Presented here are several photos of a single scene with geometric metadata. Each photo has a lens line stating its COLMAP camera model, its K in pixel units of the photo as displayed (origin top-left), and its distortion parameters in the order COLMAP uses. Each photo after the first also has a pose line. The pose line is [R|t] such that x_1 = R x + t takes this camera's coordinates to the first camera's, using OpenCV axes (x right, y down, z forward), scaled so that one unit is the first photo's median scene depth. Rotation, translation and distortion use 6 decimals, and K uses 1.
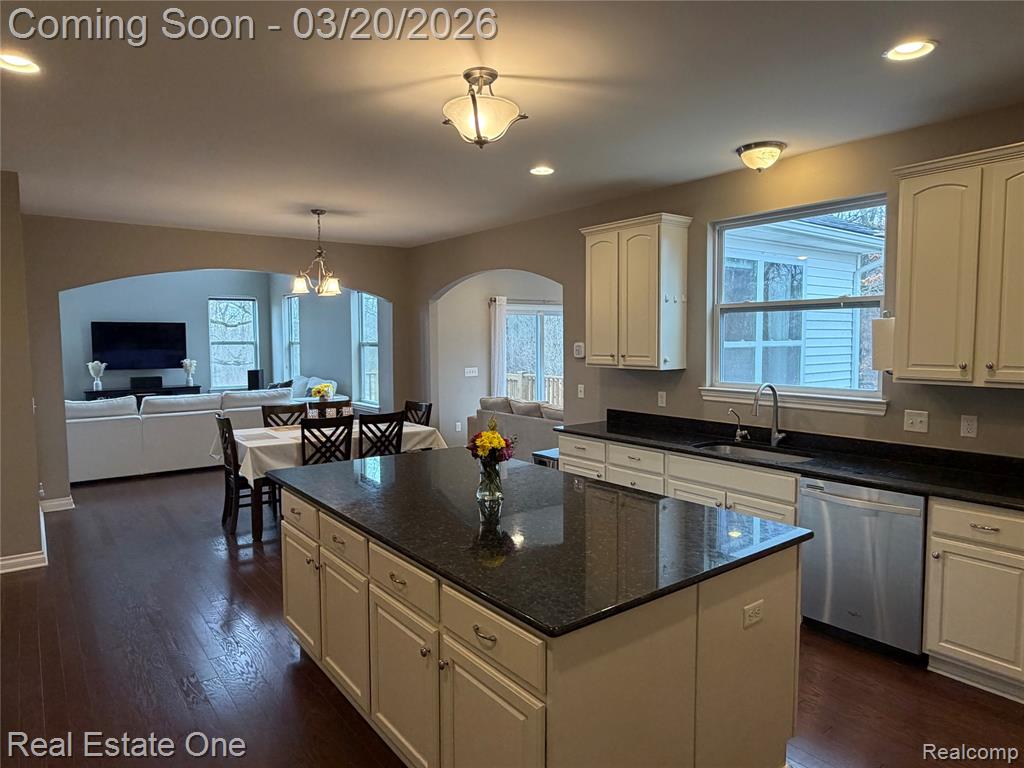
lens RADIAL K [[632.7, 0, 508.4], [0, 632.7, 382.5], [0, 0, 1]] dist [0.001403, 0.002183]
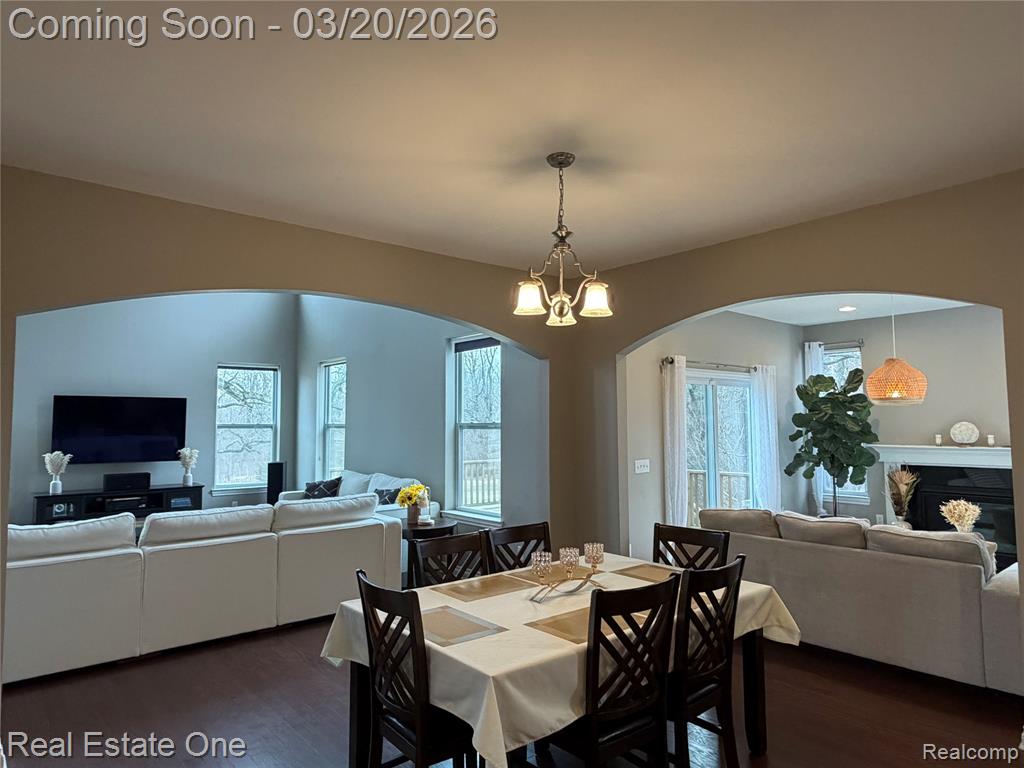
lens RADIAL K [[636.3, 0, 512.0], [0, 636.3, 384.0], [0, 0, 1]] dist [-0.003554, -0.003616]
pose [[0.998180, 0.002909, 0.060242, -0.196069], [0.005218, 0.990926, -0.134310, -0.010980], [-0.060086, 0.134380, 0.989107, 0.273782]]
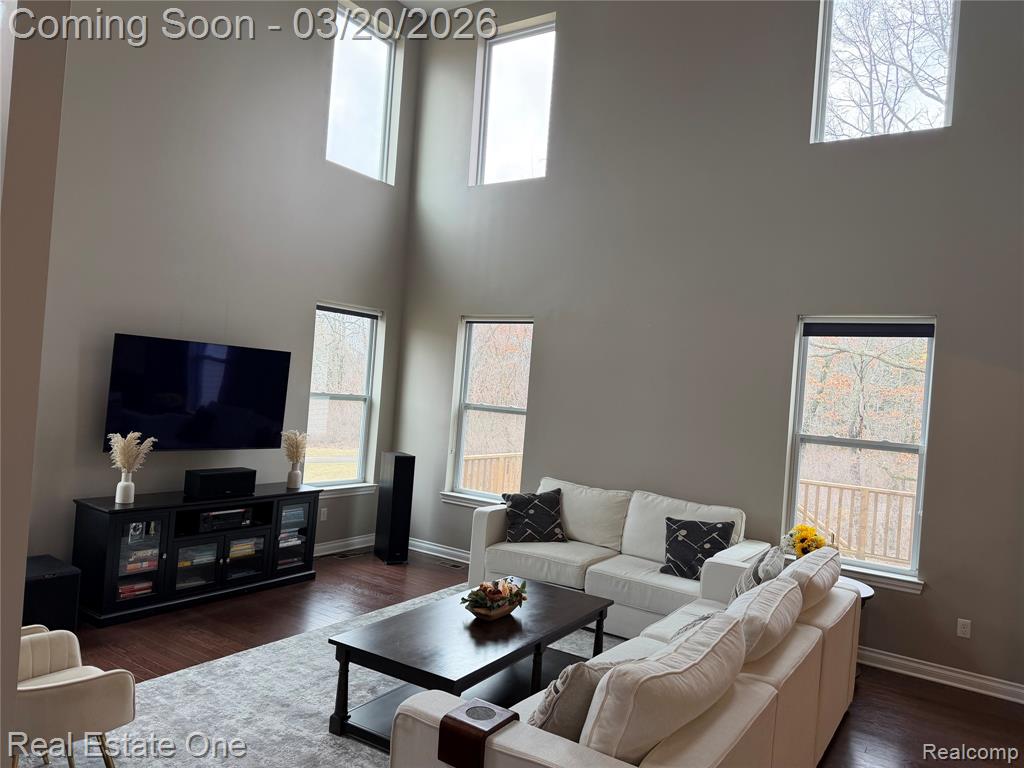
lens RADIAL K [[716.3, 0, 516.0], [0, 716.3, 387.1], [0, 0, 1]] dist [0.090750, -0.130561]
pose [[0.942625, 0.076616, 0.324944, -0.573416], [-0.054870, 0.995629, -0.075581, -0.040617], [-0.329314, 0.053415, 0.942708, 0.481277]]
